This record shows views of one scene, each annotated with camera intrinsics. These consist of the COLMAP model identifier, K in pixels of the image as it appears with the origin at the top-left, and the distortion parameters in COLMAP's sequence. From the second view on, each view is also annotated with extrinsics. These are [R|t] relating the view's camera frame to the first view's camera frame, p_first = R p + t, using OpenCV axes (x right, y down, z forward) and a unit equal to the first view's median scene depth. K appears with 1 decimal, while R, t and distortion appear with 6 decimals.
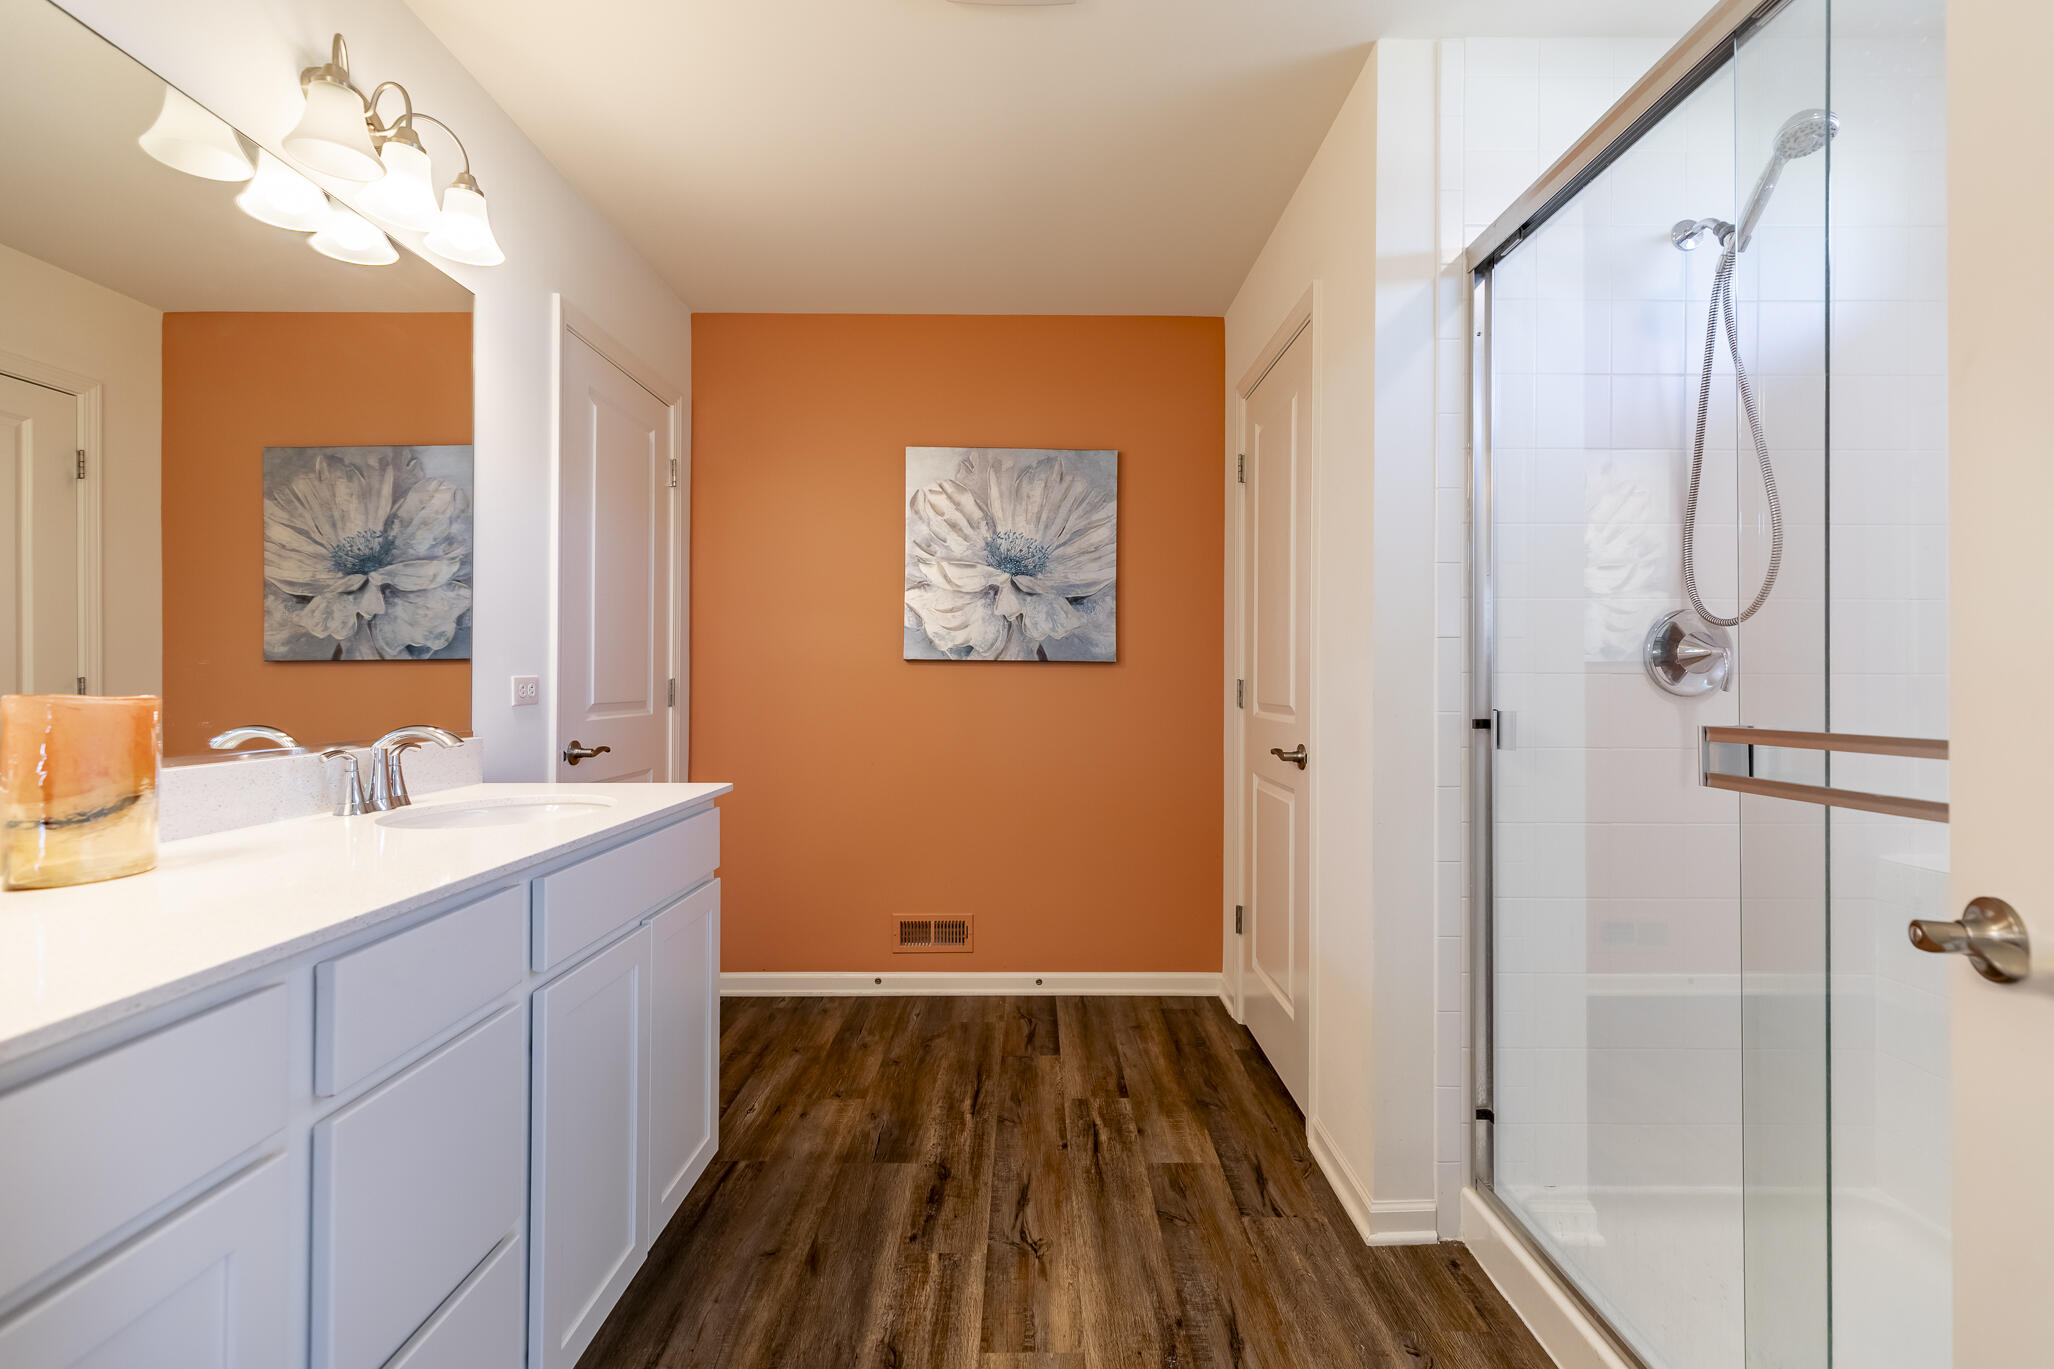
lens RADIAL K [[919.1, 0, 1040.5], [0, 919.1, 673.6], [0, 0, 1]] dist [0.006686, -0.001923]
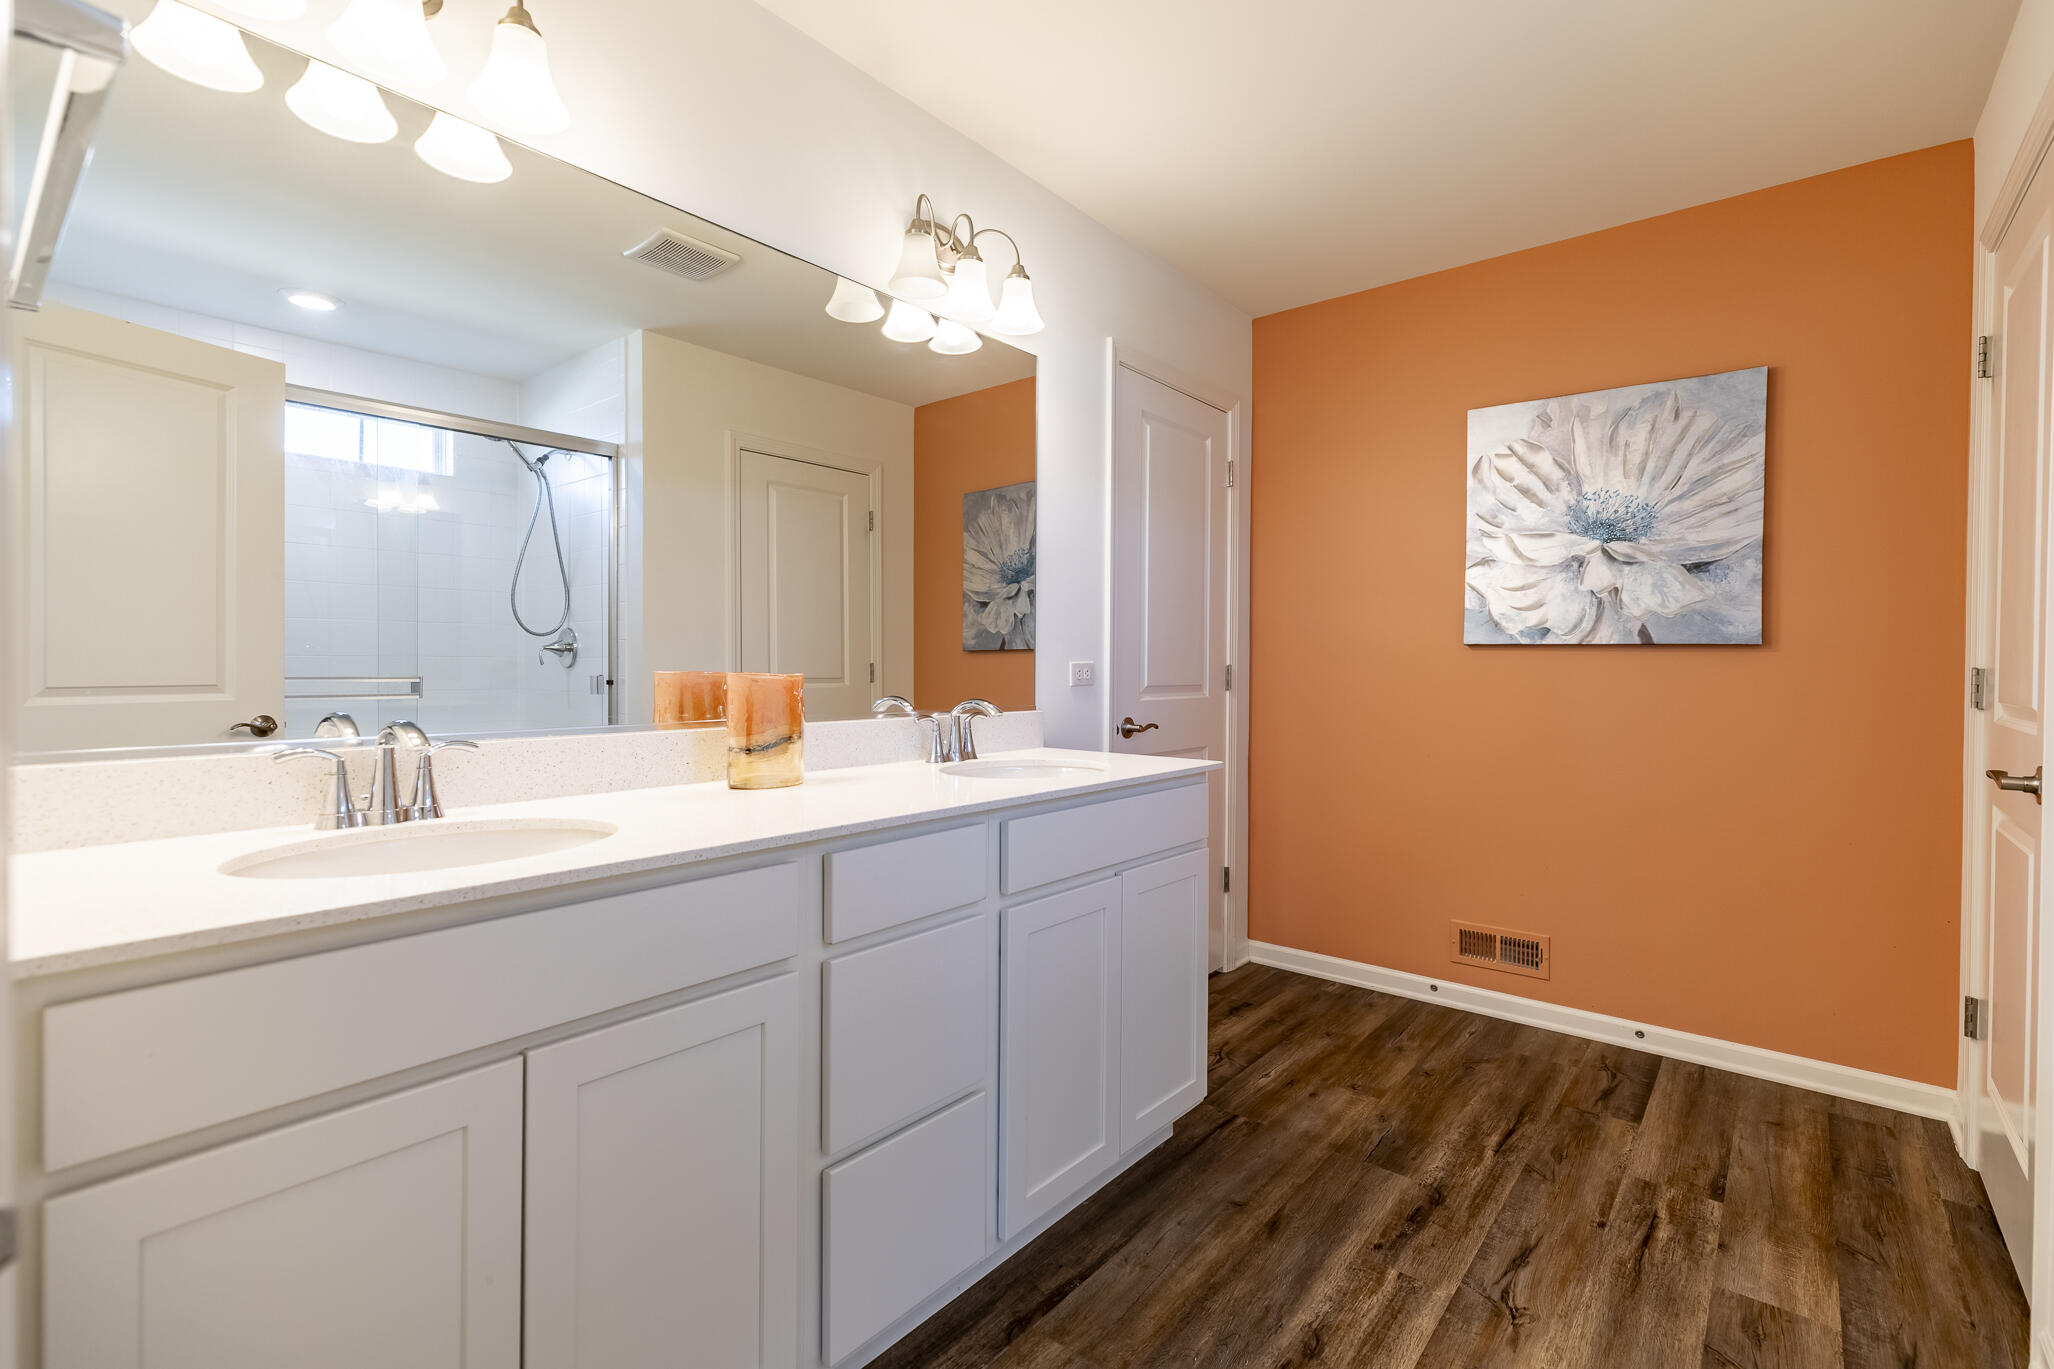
lens RADIAL K [[919.1, 0, 1026.0], [0, 919.1, 672.3], [0, 0, 1]] dist [0.006686, -0.001923]
pose [[0.764305, 0.007734, -0.644809, 0.144617], [0.000654, 0.999918, 0.012769, 0.000714], [0.644855, -0.010182, 0.764237, 0.025139]]
